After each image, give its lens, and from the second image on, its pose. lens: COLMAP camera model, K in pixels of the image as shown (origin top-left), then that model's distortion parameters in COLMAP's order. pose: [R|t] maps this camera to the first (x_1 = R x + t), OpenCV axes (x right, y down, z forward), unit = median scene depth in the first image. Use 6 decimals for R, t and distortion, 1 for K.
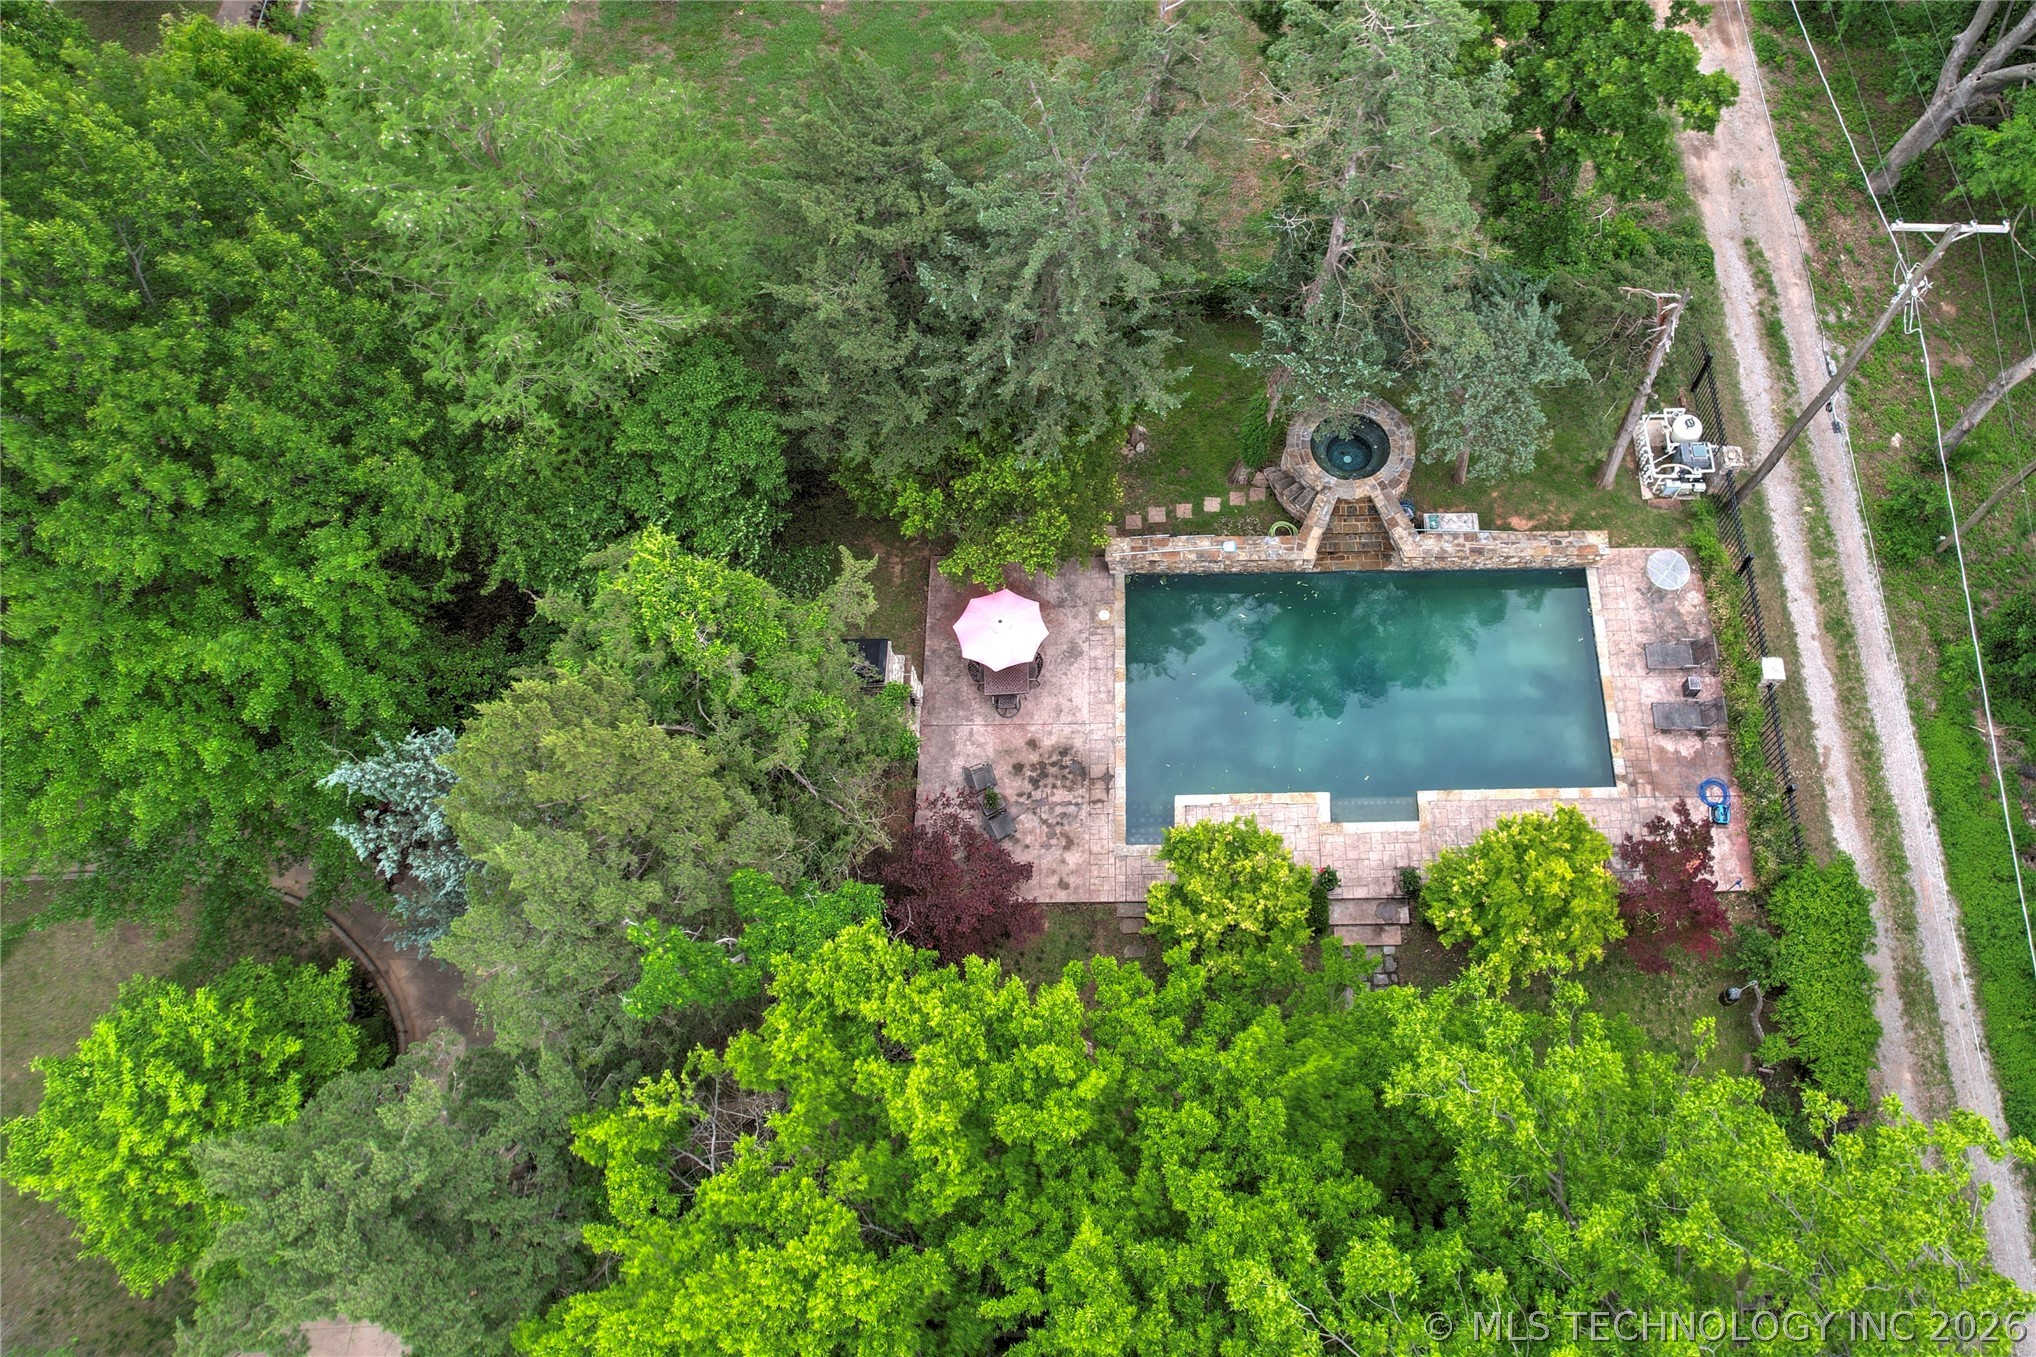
lens RADIAL K [[1533.0, 0, 1175.9], [0, 1533.0, 616.5], [0, 0, 1]] dist [-0.014257, -0.002545]
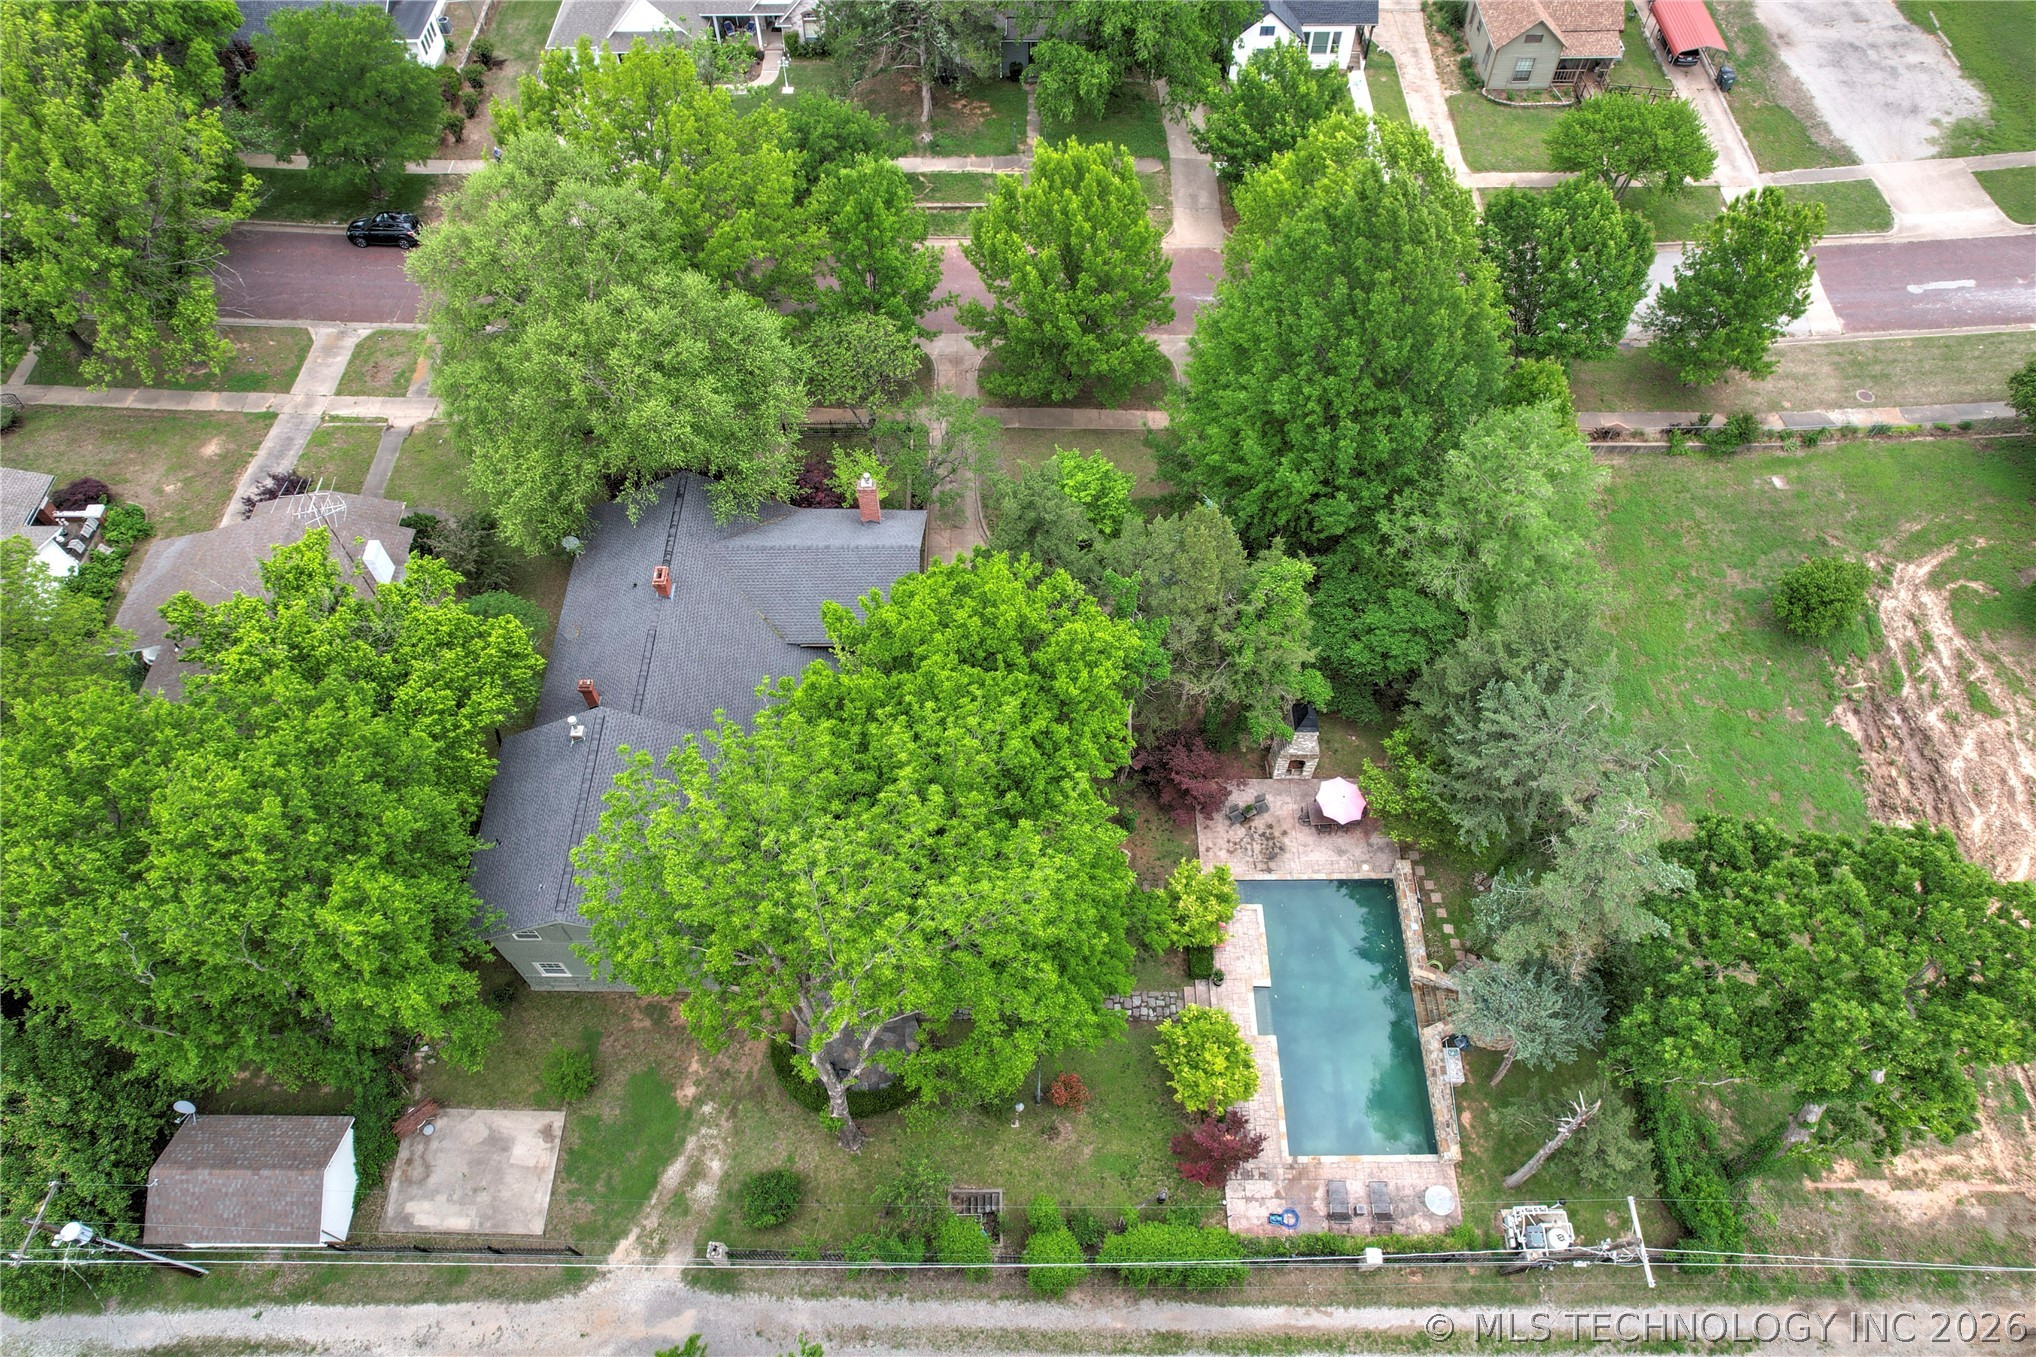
lens RADIAL K [[1282.0, 0, 1018.5], [0, 1282.0, 677.9], [0, 0, 1]] dist [-0.044557, 0.029841]
pose [[-0.017703, 0.835762, -0.548806, 0.599637], [-0.911670, 0.211885, 0.352083, -0.205696], [0.410542, 0.506563, 0.758188, -0.388425]]
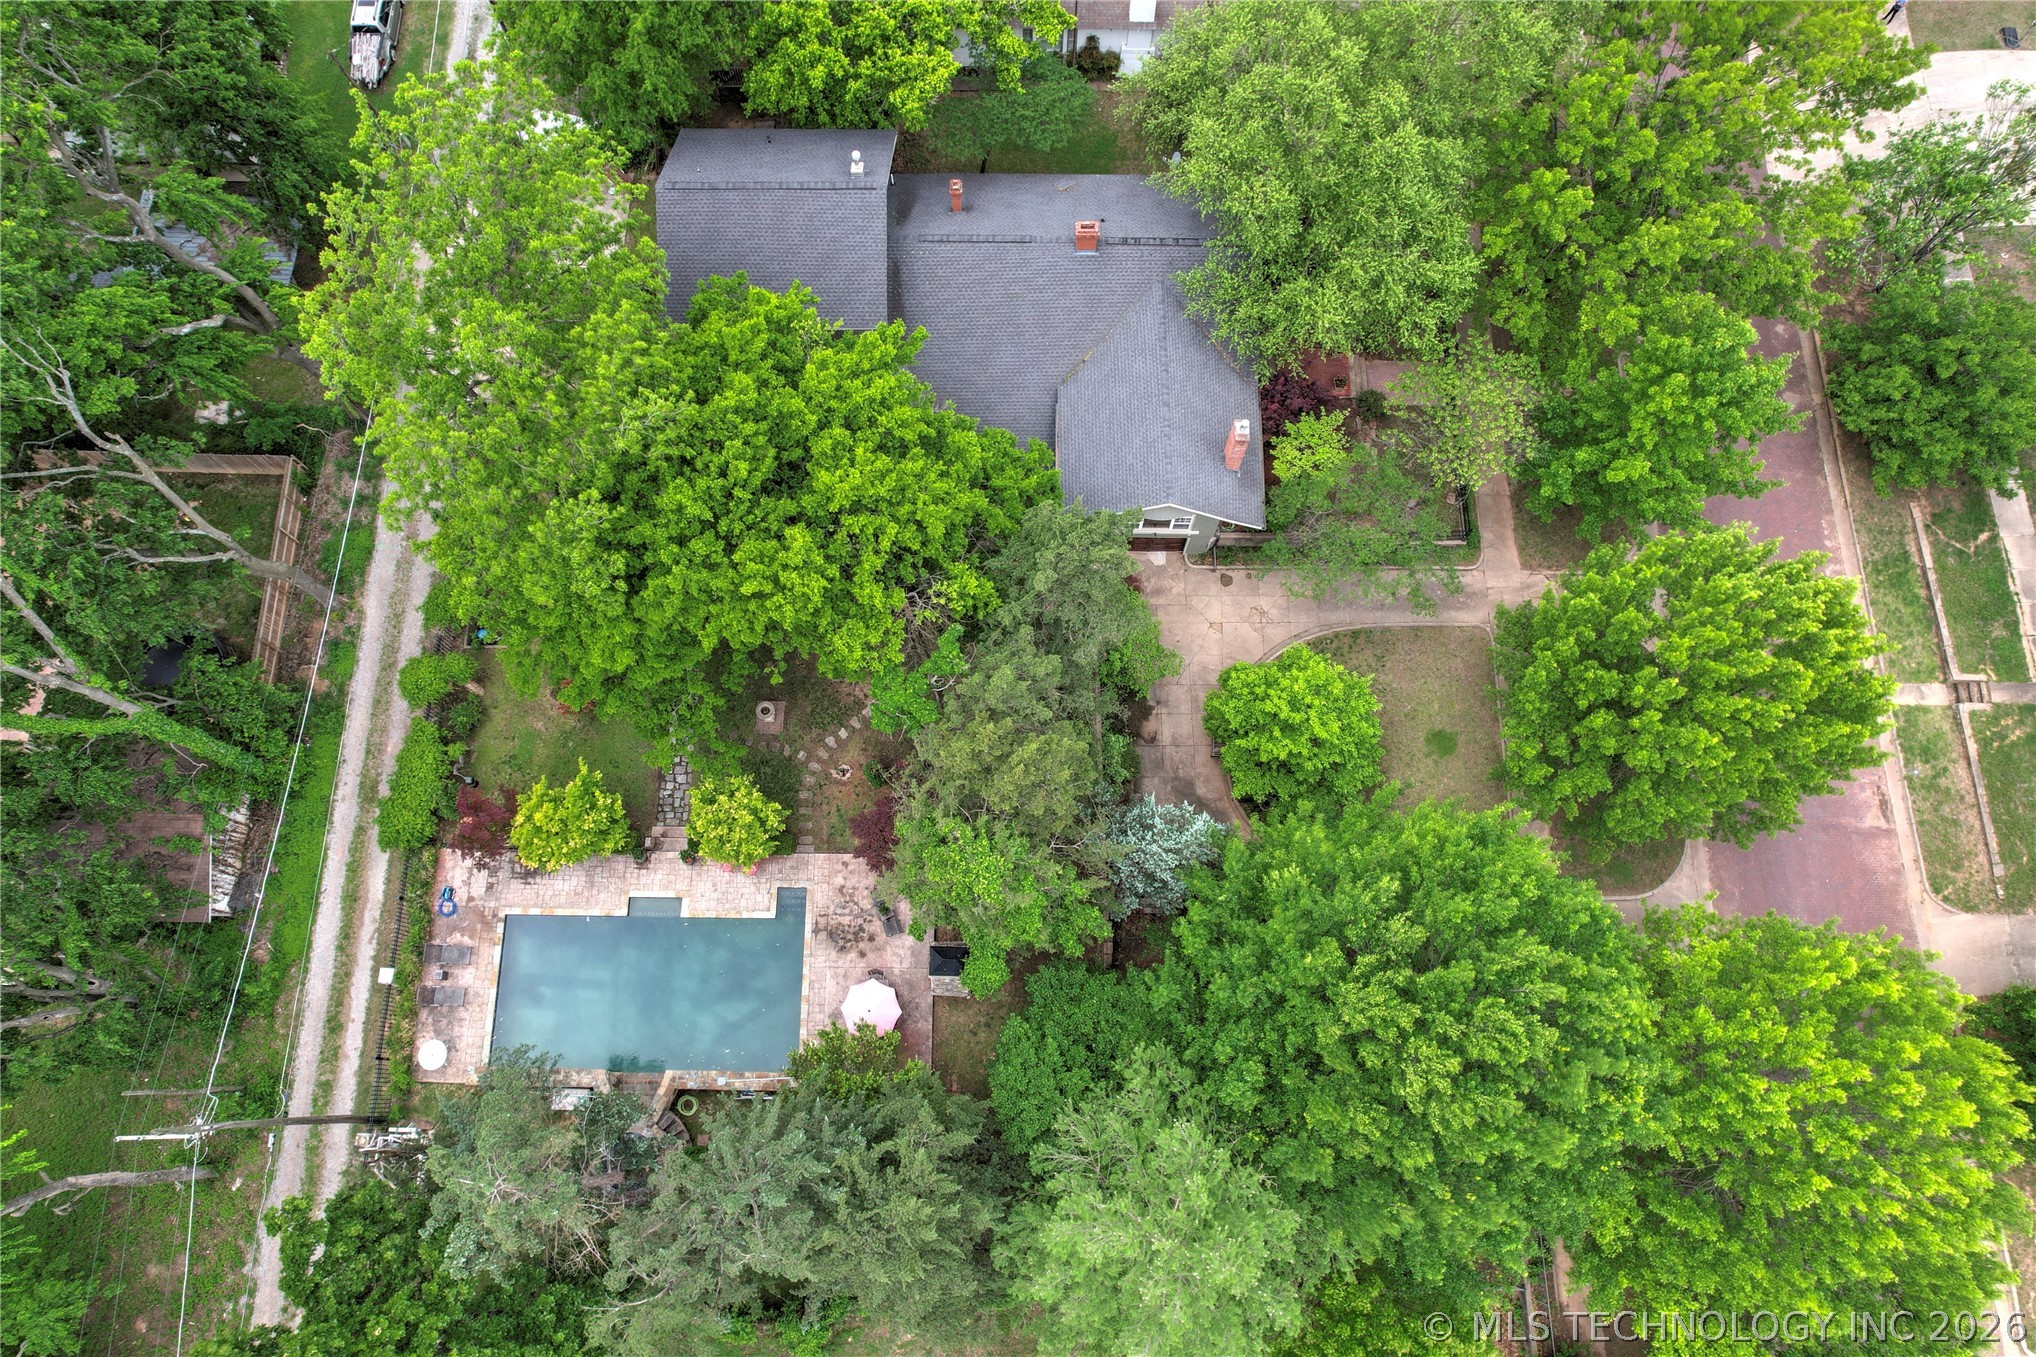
lens RADIAL K [[1282.0, 0, 1015.0], [0, 1282.0, 681.0], [0, 0, 1]] dist [-0.044557, 0.029841]
pose [[-0.999791, -0.019891, 0.004699, -0.253463], [0.018028, -0.749959, 0.661238, -0.580803], [-0.009628, 0.661185, 0.750161, -0.185822]]
